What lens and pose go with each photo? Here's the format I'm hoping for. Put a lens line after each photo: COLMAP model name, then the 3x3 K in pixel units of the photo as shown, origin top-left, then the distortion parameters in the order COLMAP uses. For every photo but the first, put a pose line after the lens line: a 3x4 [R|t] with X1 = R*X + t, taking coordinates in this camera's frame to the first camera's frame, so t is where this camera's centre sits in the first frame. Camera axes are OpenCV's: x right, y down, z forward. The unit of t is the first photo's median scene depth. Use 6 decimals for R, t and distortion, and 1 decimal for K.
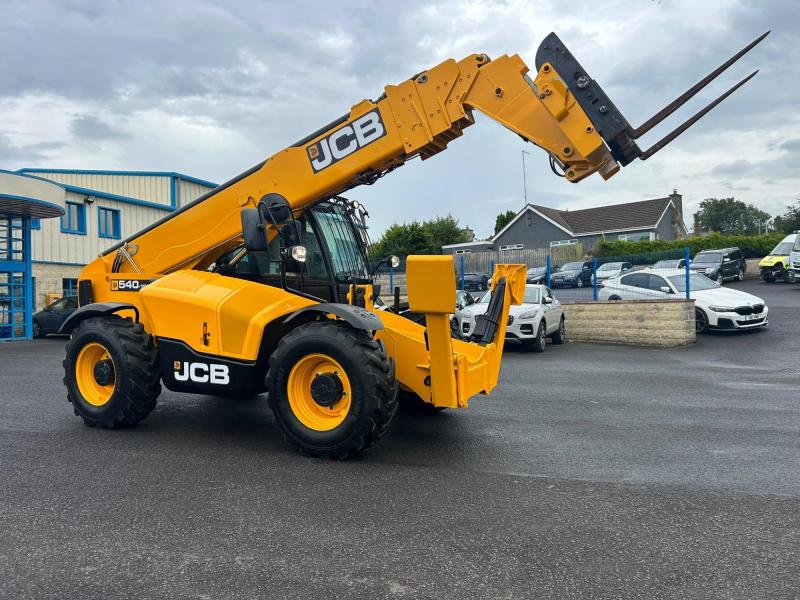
lens RADIAL K [[602.2, 0, 404.5], [0, 602.2, 303.5], [0, 0, 1]] dist [0.060992, -0.068198]
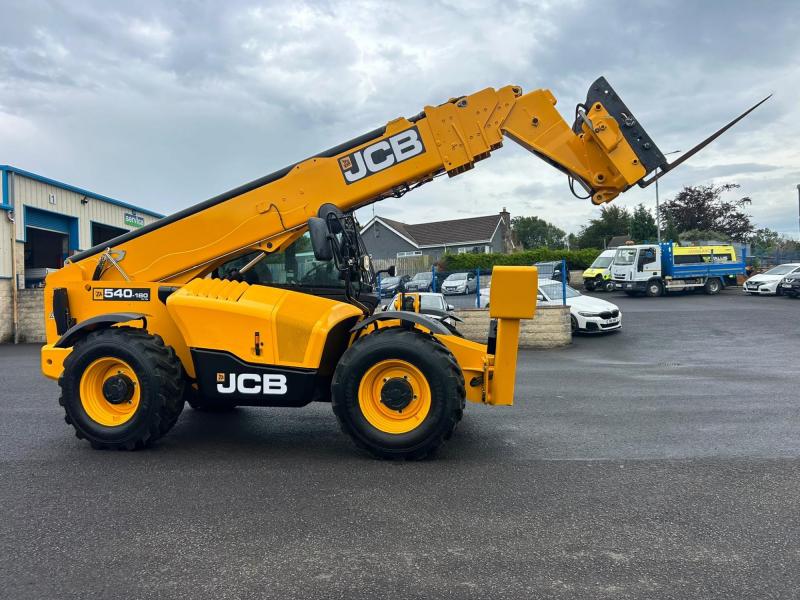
lens RADIAL K [[602.2, 0, 401.8], [0, 602.2, 304.0], [0, 0, 1]] dist [0.060992, -0.068198]
pose [[0.959457, -0.005638, 0.281799, -0.359592], [0.009331, 0.999887, -0.011766, -0.000351], [-0.281701, 0.013918, 0.959401, -0.002529]]
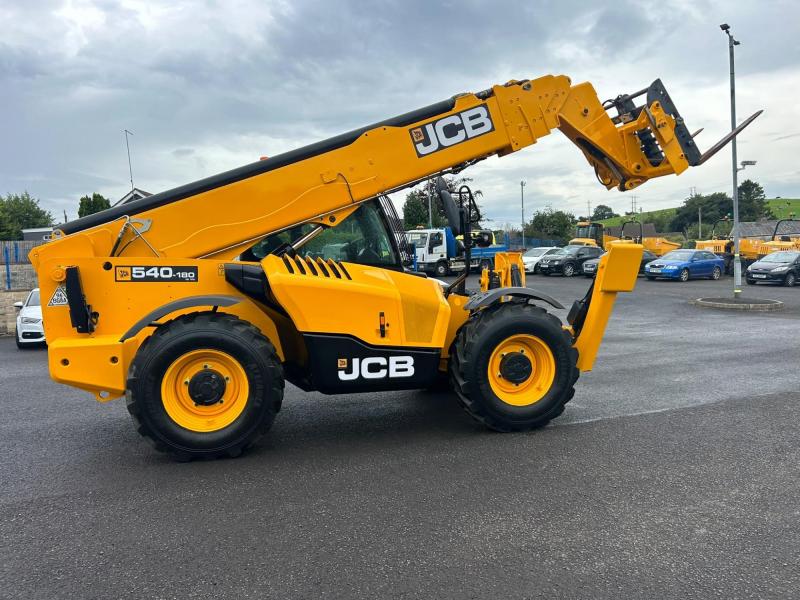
lens RADIAL K [[602.2, 0, 400.3], [0, 602.2, 308.0], [0, 0, 1]] dist [0.060992, -0.068198]
pose [[0.754047, -0.044353, 0.655322, -0.852462], [0.029672, 0.998999, 0.033472, -0.004171], [-0.656150, -0.005794, 0.754608, 0.285103]]
